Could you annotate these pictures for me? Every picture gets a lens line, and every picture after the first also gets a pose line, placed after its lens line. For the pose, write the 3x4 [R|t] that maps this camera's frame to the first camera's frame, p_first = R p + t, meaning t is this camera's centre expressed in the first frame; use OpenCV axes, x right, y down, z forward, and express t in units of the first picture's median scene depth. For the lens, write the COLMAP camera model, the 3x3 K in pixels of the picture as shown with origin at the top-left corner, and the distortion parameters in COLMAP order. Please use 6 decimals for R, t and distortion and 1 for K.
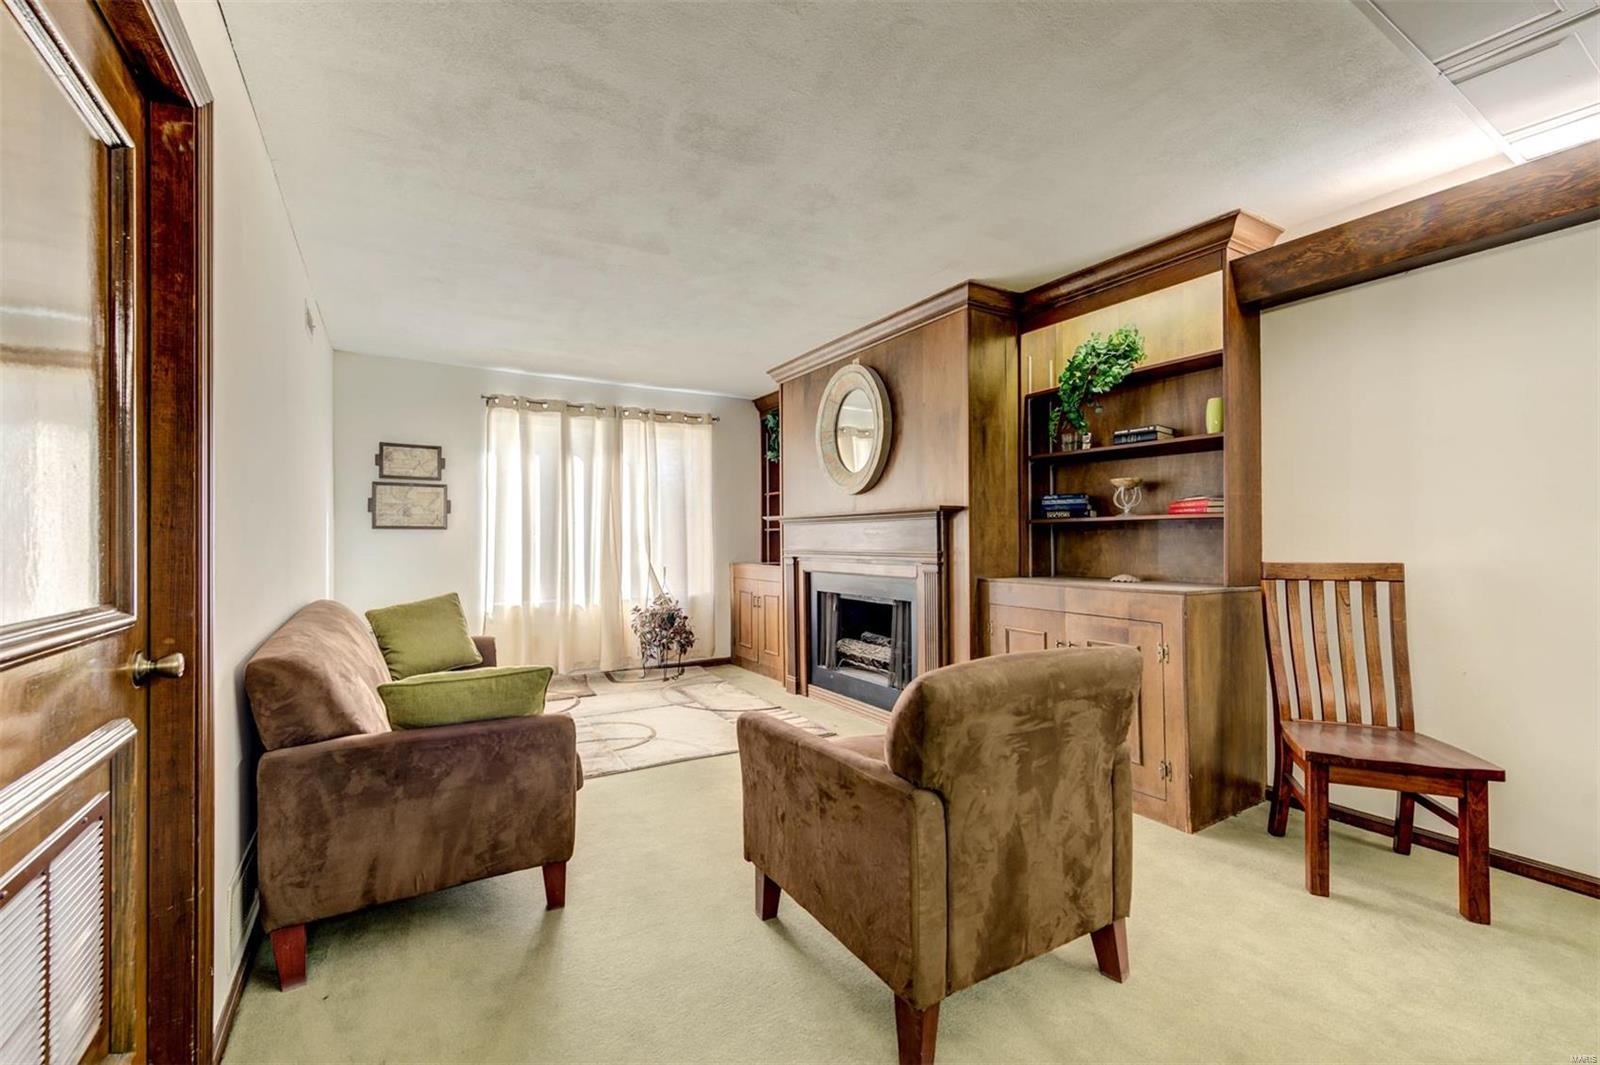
lens RADIAL K [[619.1, 0, 800.0], [0, 619.1, 532.5], [0, 0, 1]] dist [0.001798, 0.000299]
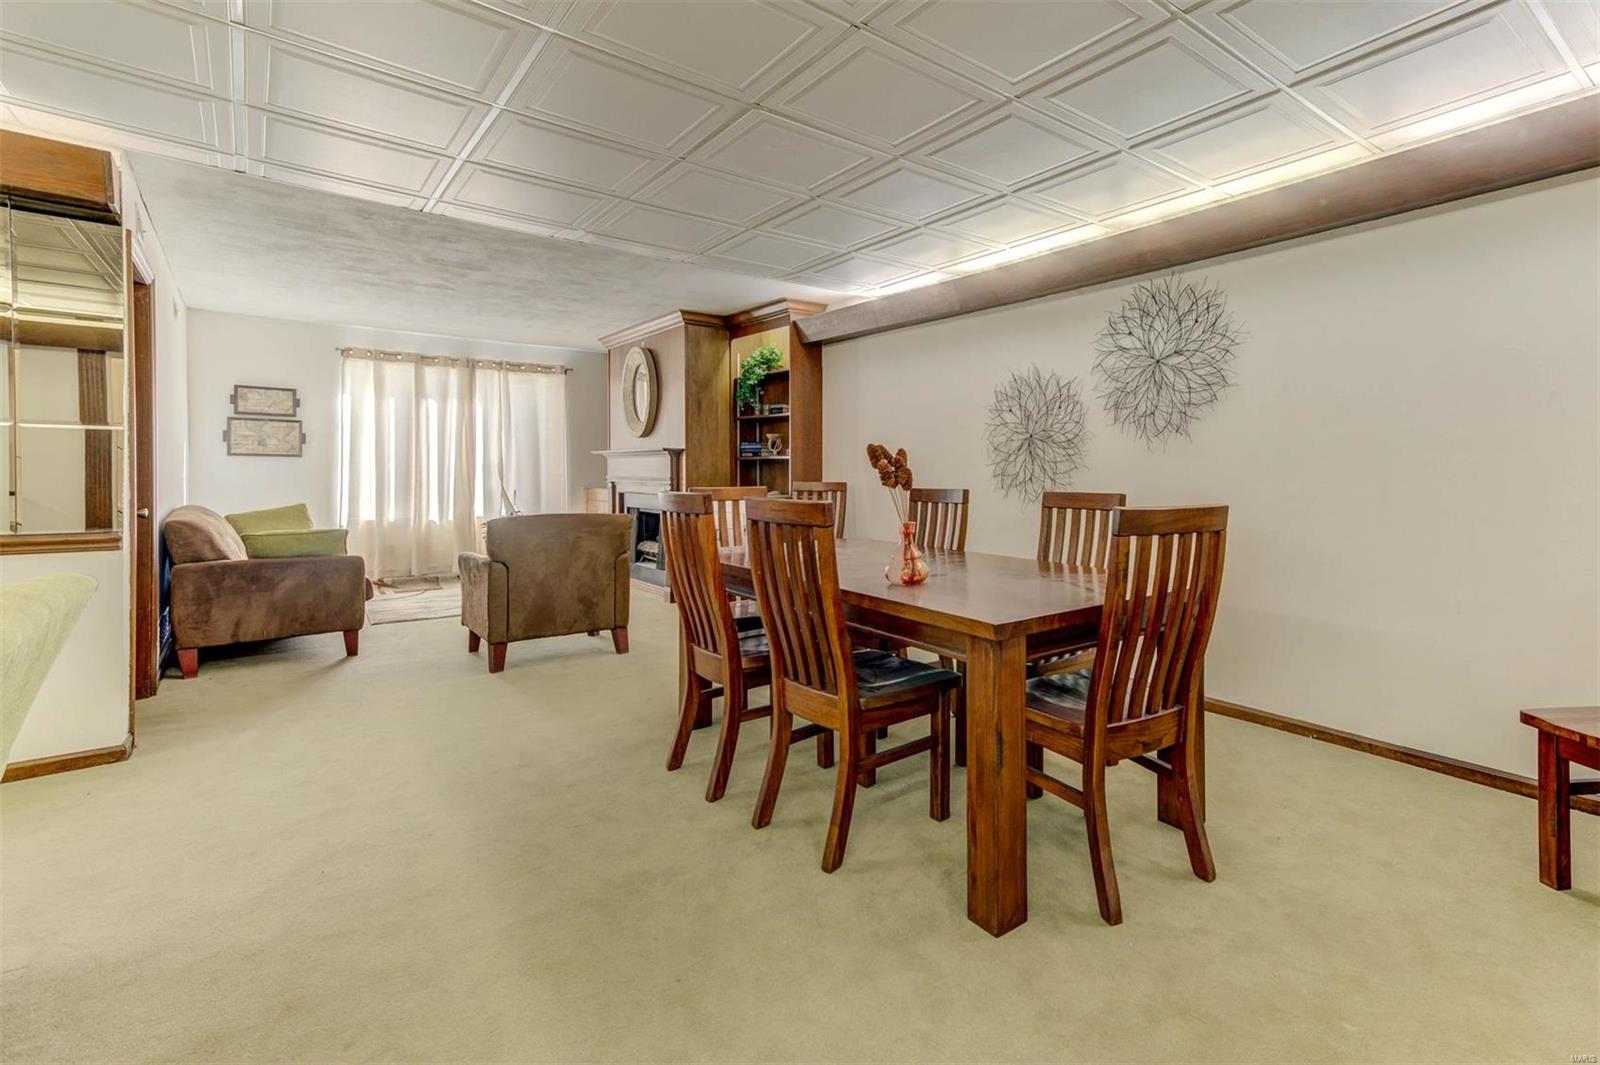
lens RADIAL K [[769.1, 0, 1051.0], [0, 769.1, 476.6], [0, 0, 1]] dist [0.002074, 0.000300]
pose [[0.974330, 0.010020, 0.224901, 0.731535], [-0.013079, 0.999841, 0.012115, -0.006445], [-0.224744, -0.014745, 0.974306, -1.125597]]
